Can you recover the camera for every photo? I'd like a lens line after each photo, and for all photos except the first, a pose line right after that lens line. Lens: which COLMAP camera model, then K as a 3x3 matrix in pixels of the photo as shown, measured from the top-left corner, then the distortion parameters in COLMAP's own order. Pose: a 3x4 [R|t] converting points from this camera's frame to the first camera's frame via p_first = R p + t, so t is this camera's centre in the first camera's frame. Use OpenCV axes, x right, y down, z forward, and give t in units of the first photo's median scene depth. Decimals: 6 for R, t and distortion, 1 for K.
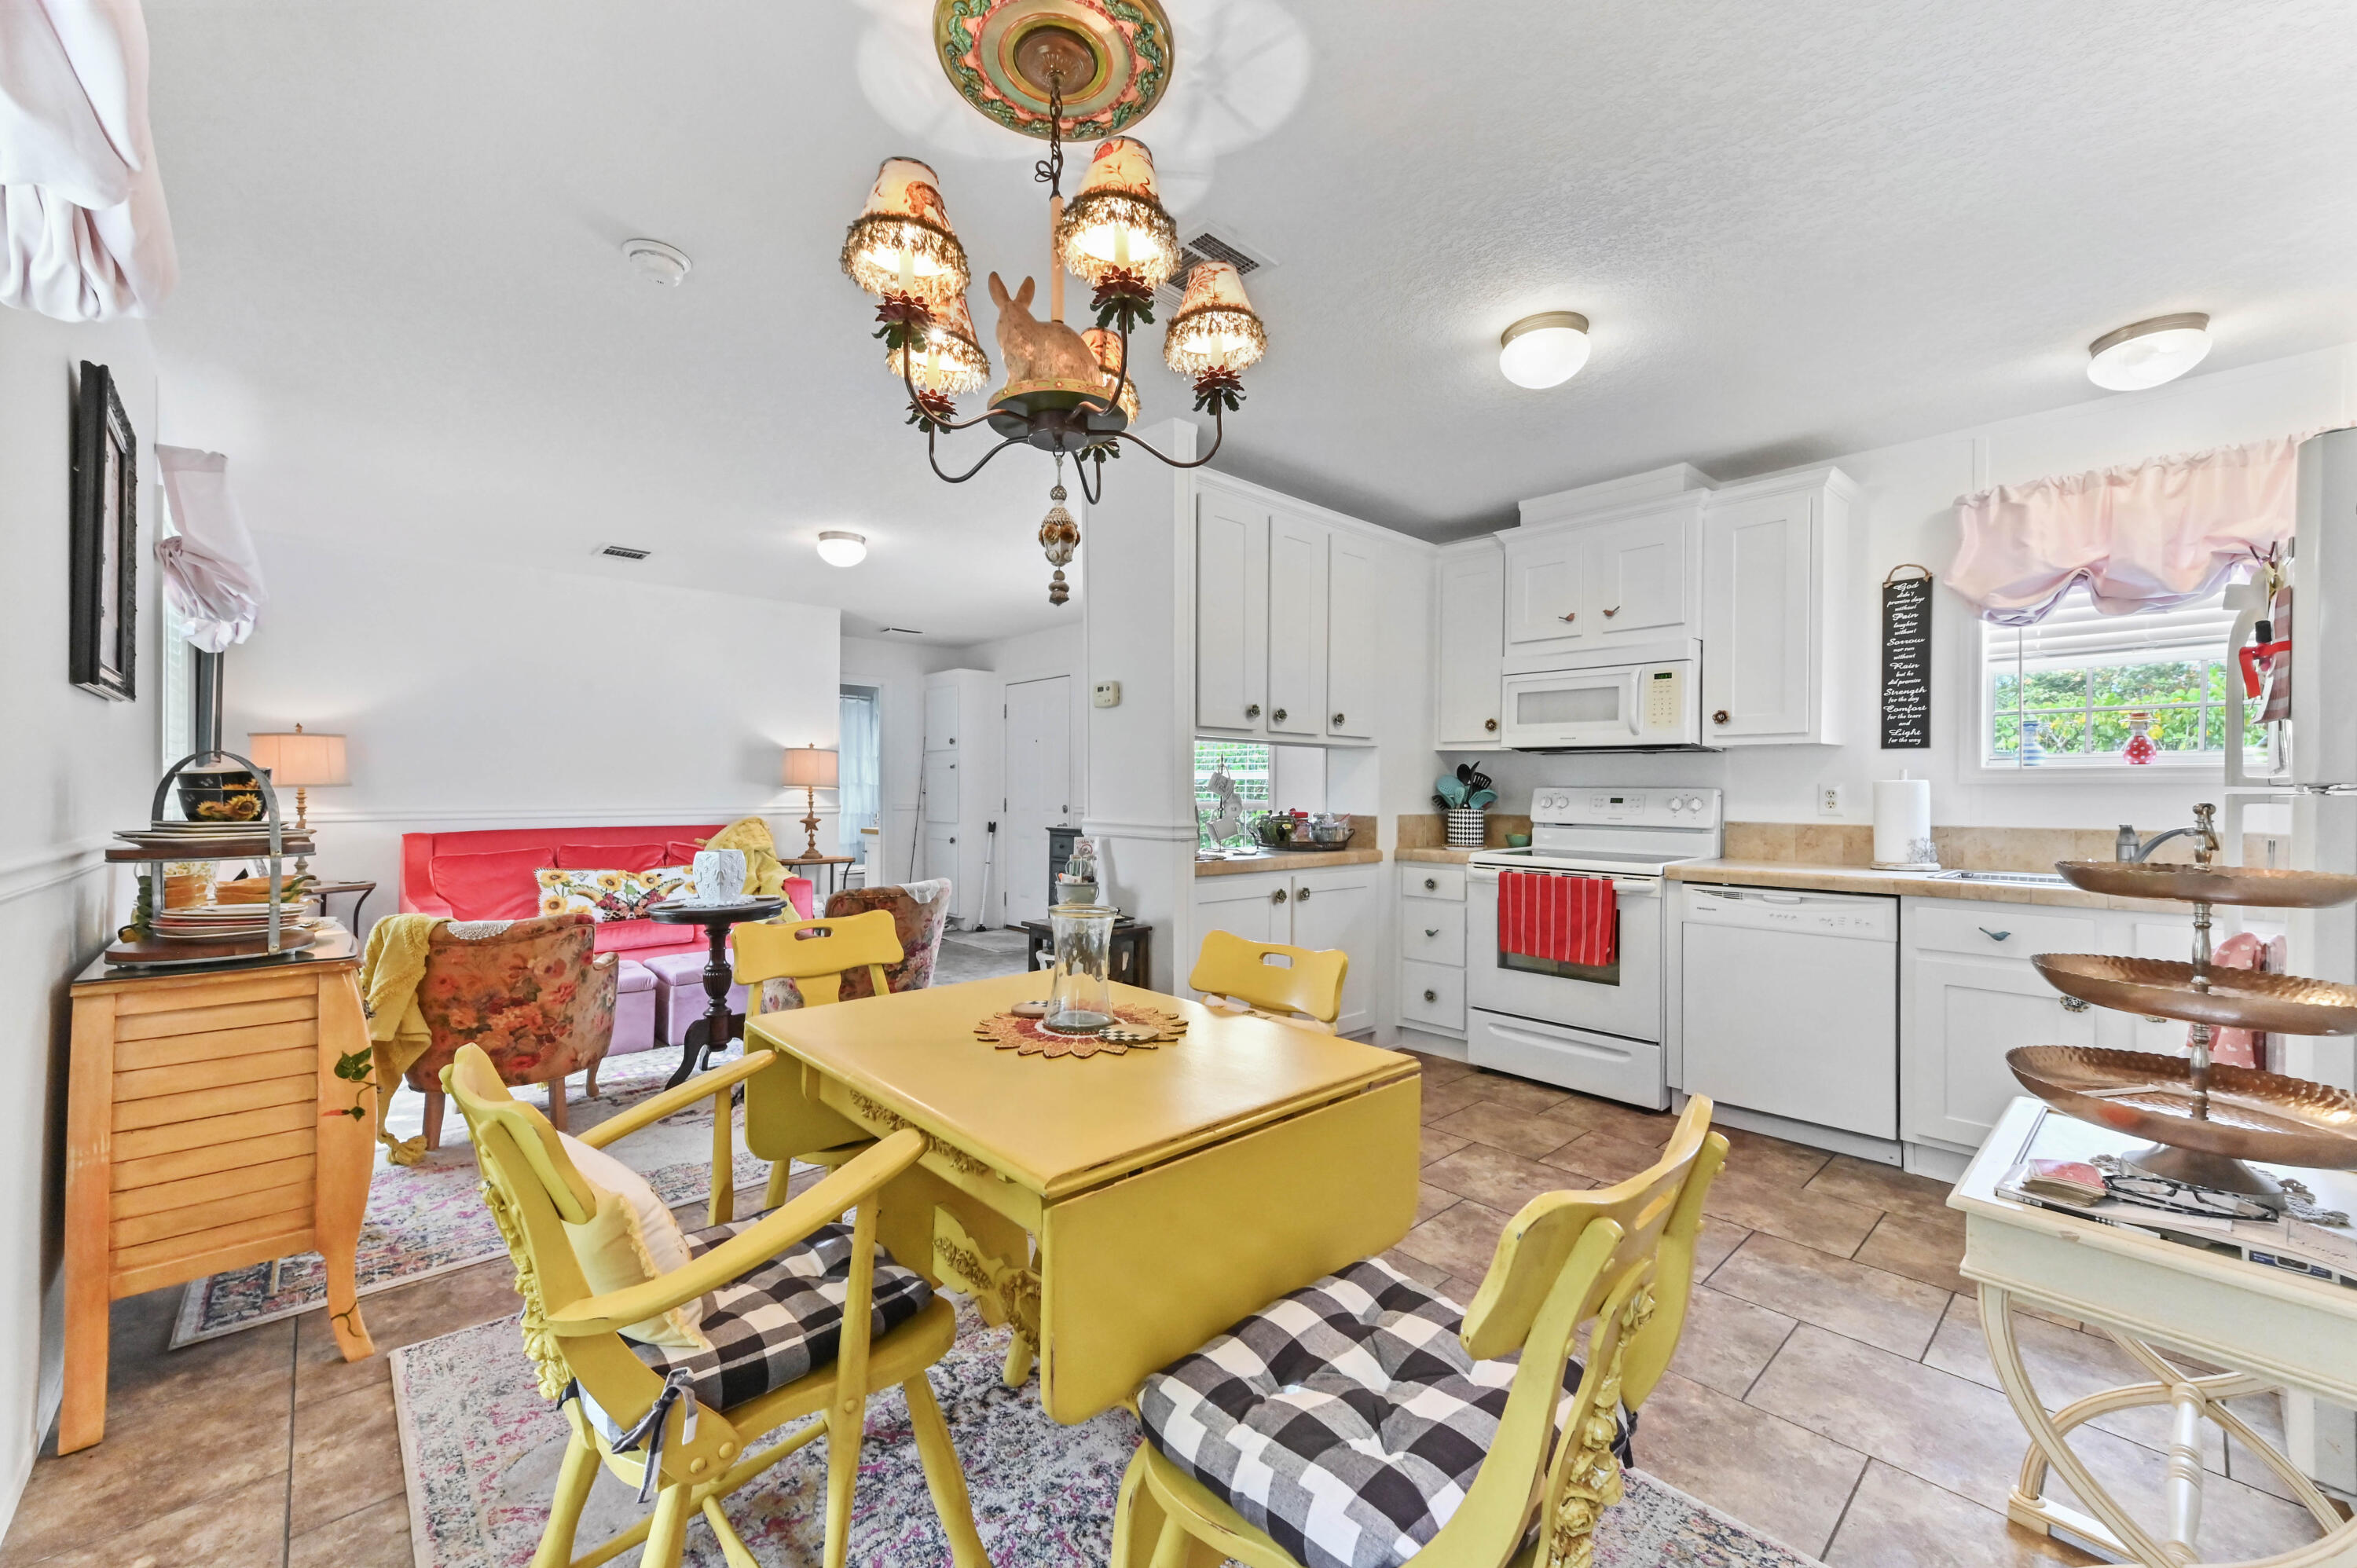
lens RADIAL K [[922.6, 0, 1173.4], [0, 922.6, 795.6], [0, 0, 1]] dist [0.013866, 0.000064]
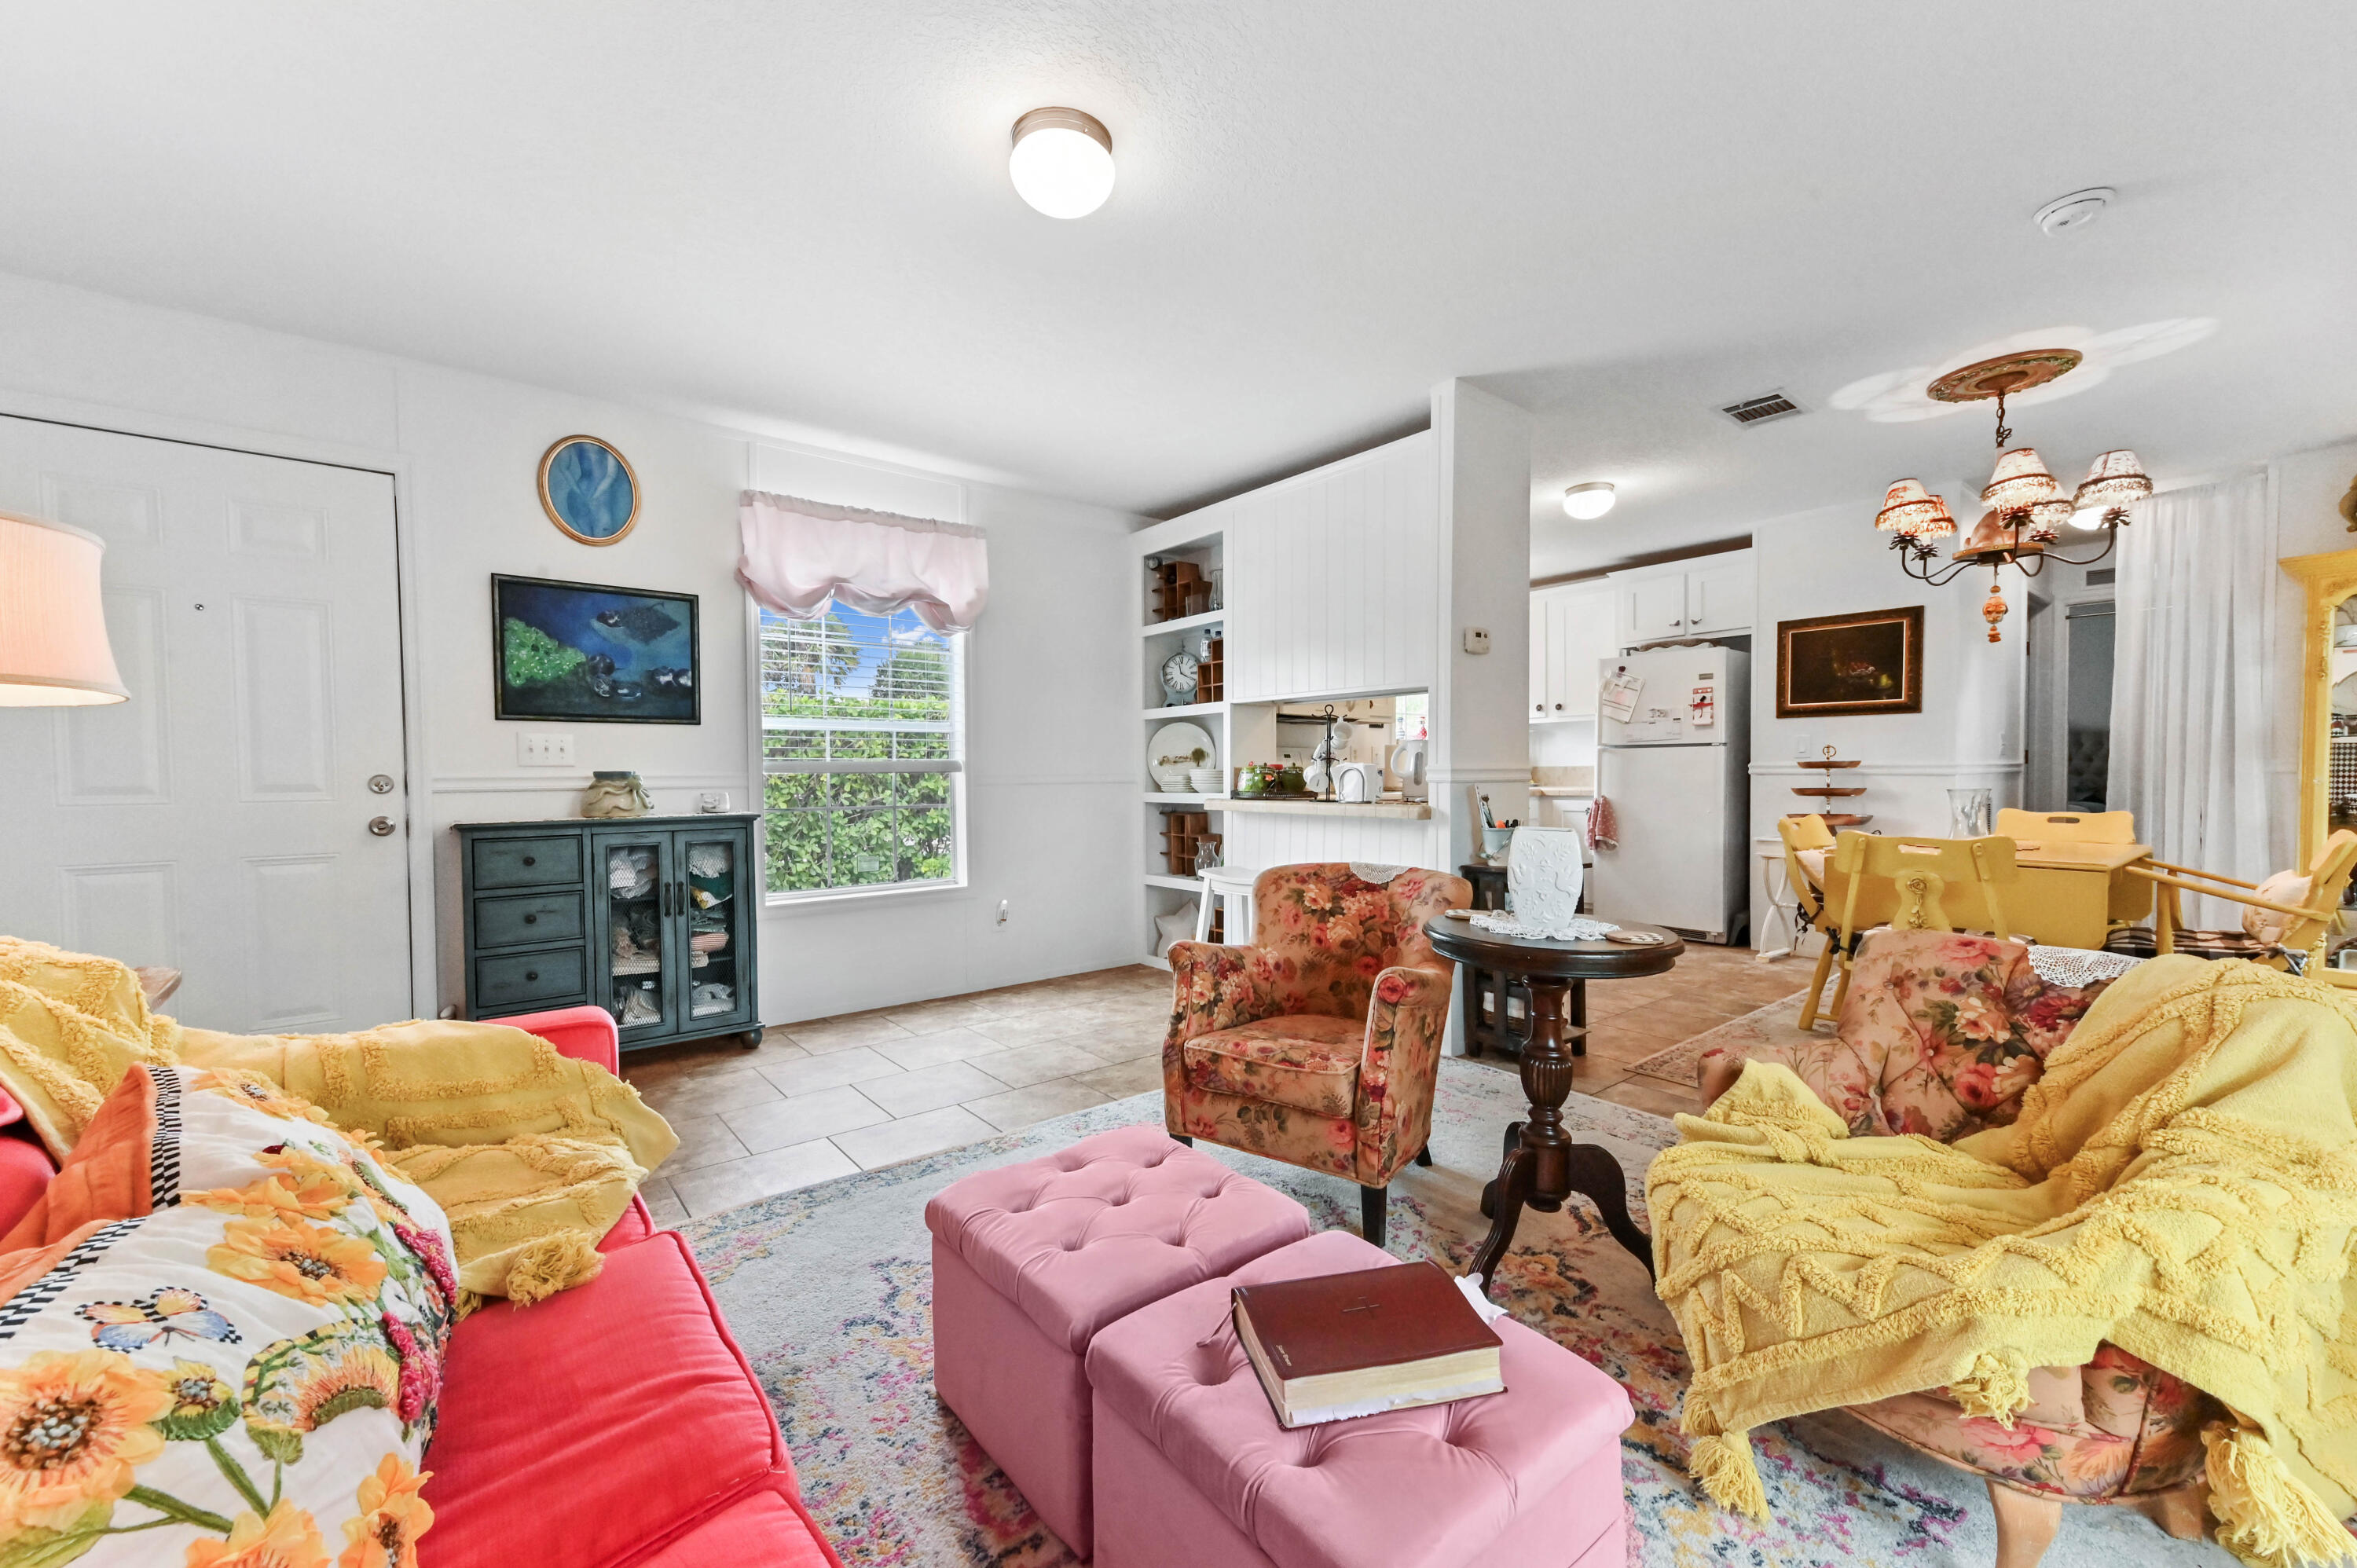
lens RADIAL K [[922.6, 0, 1173.4], [0, 922.6, 795.6], [0, 0, 1]] dist [0.013866, 0.000064]
pose [[0.070701, -0.031613, 0.996996, -1.129162], [0.012480, 0.999447, 0.030806, 0.023849], [-0.997419, 0.010264, 0.071056, 1.283581]]
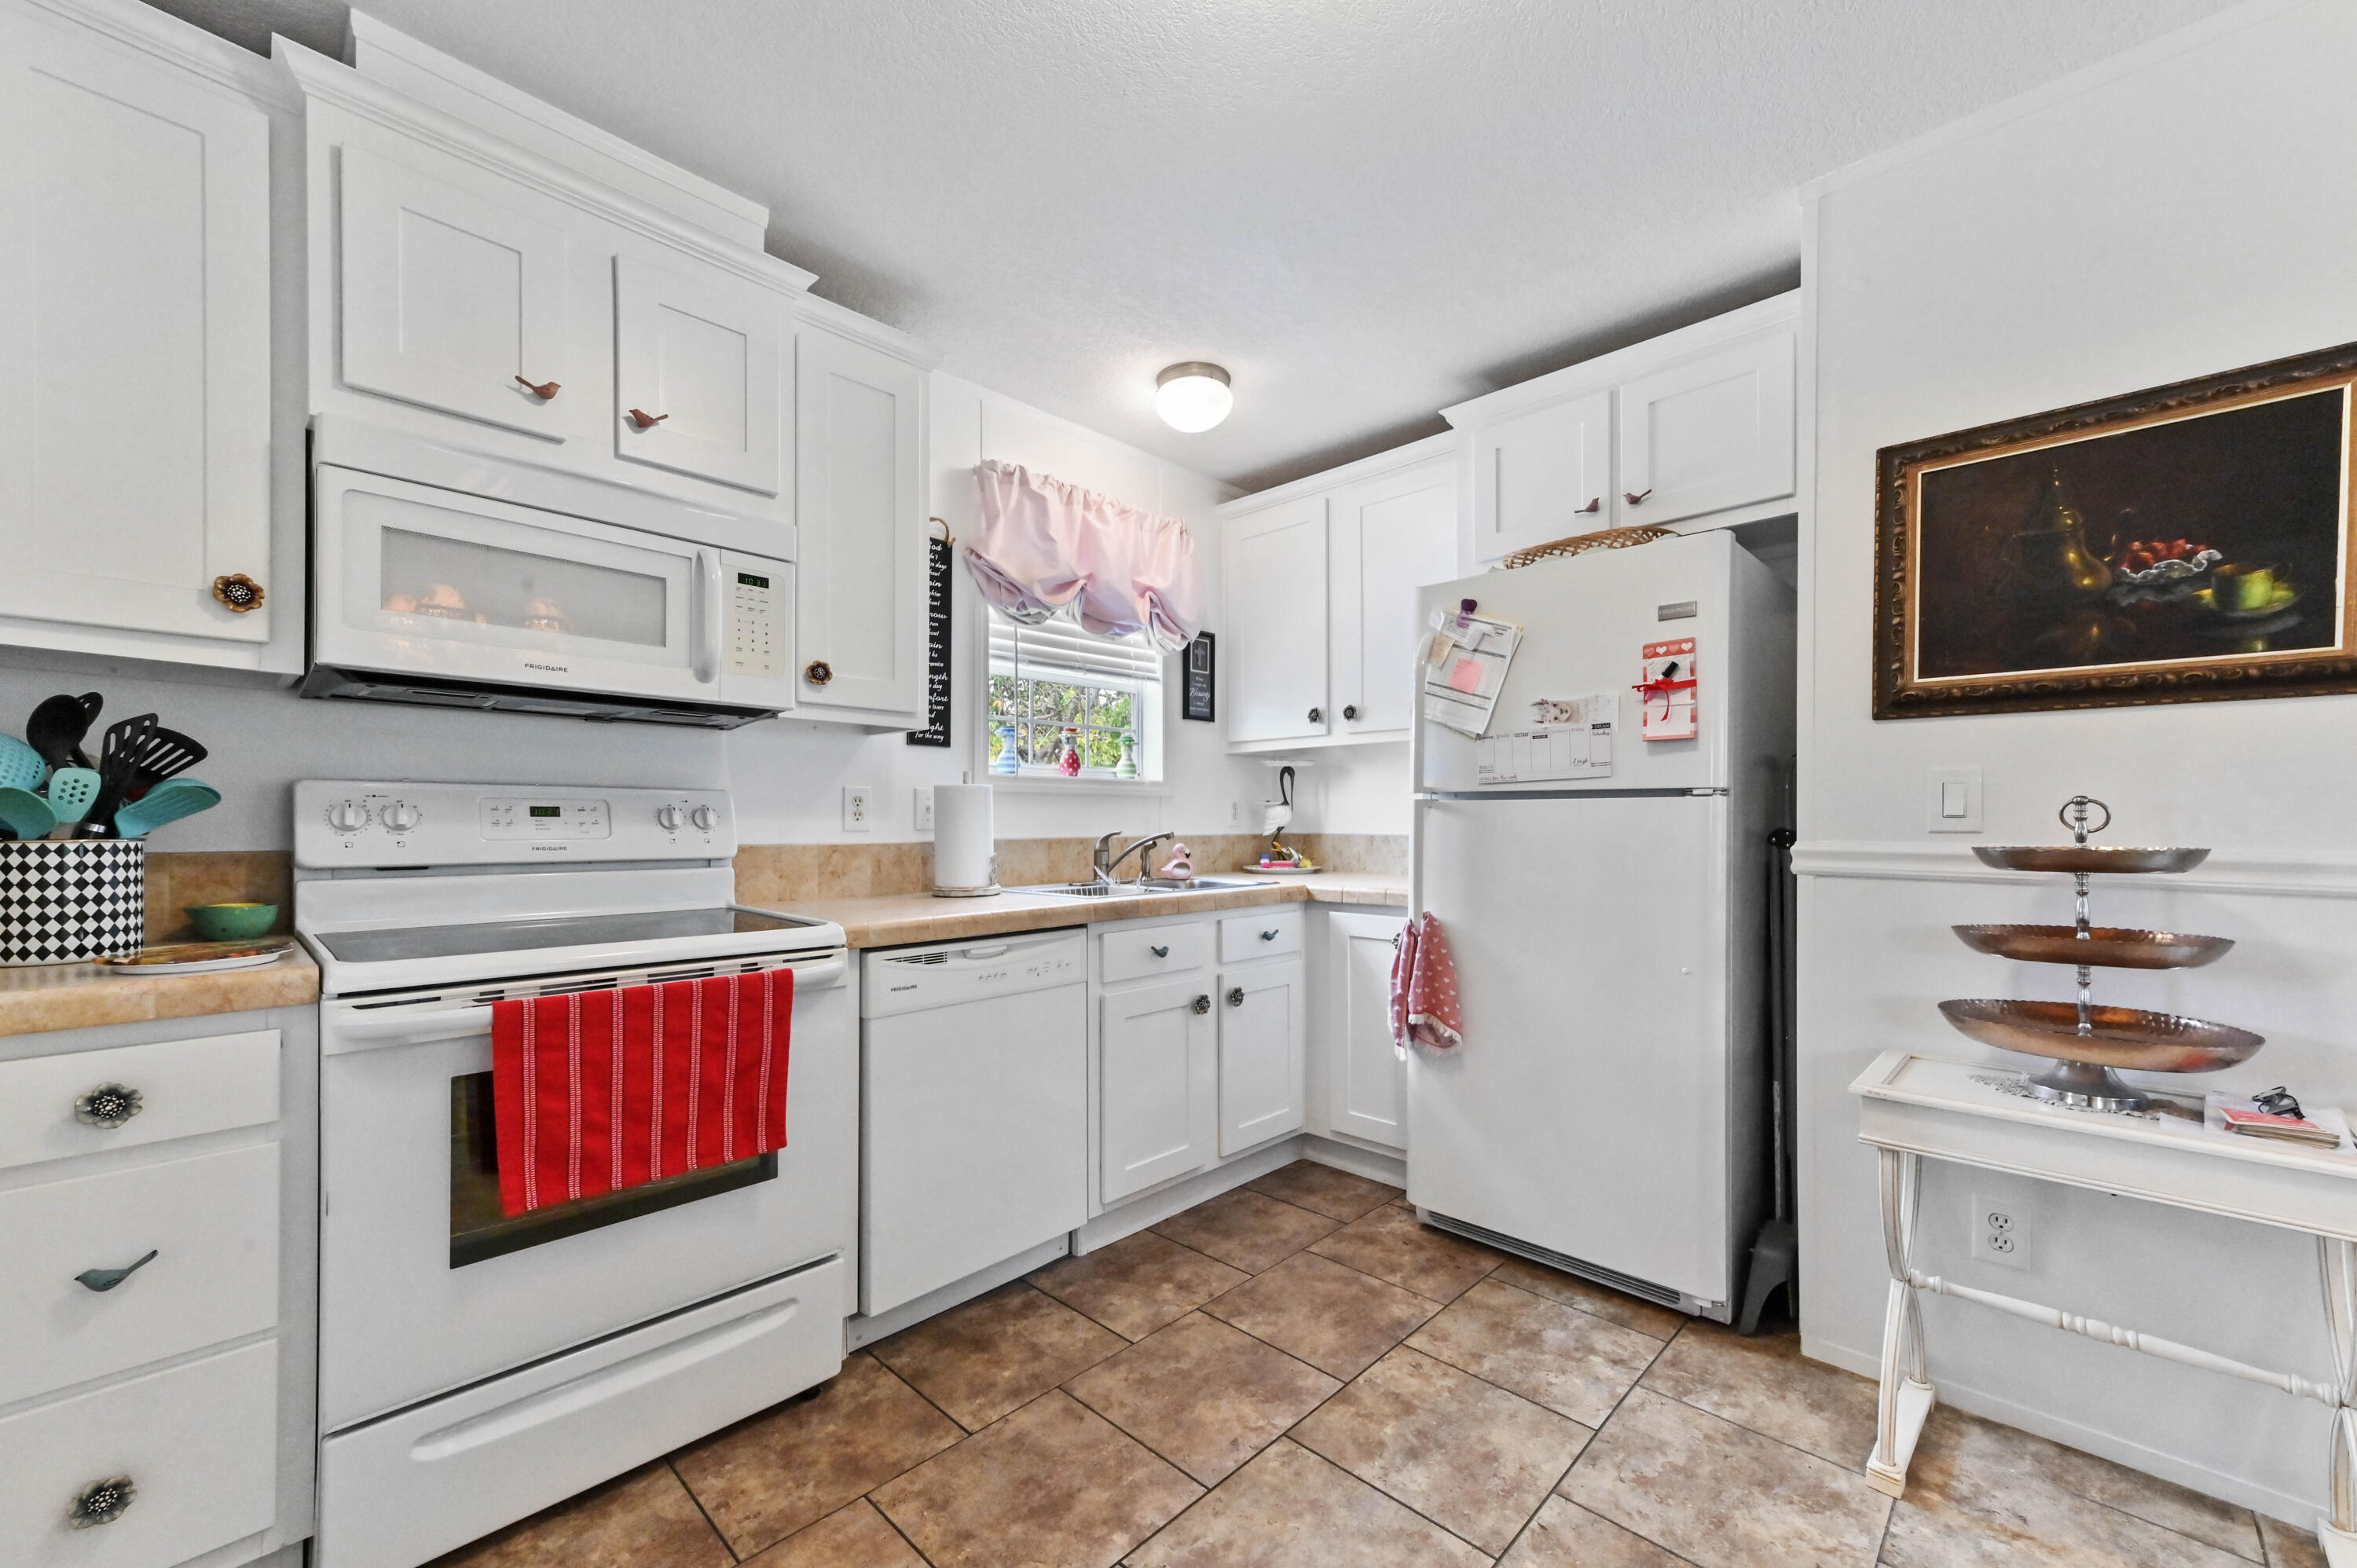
lens RADIAL K [[929.1, 0, 1178.1], [0, 929.1, 822.8], [0, 0, 1]] dist [0.014276, -0.000022]
pose [[-0.059202, -0.009291, 0.998203, -0.037017], [0.003713, 0.999948, 0.009528, 0.009355], [-0.998239, 0.004271, -0.059164, 0.832818]]
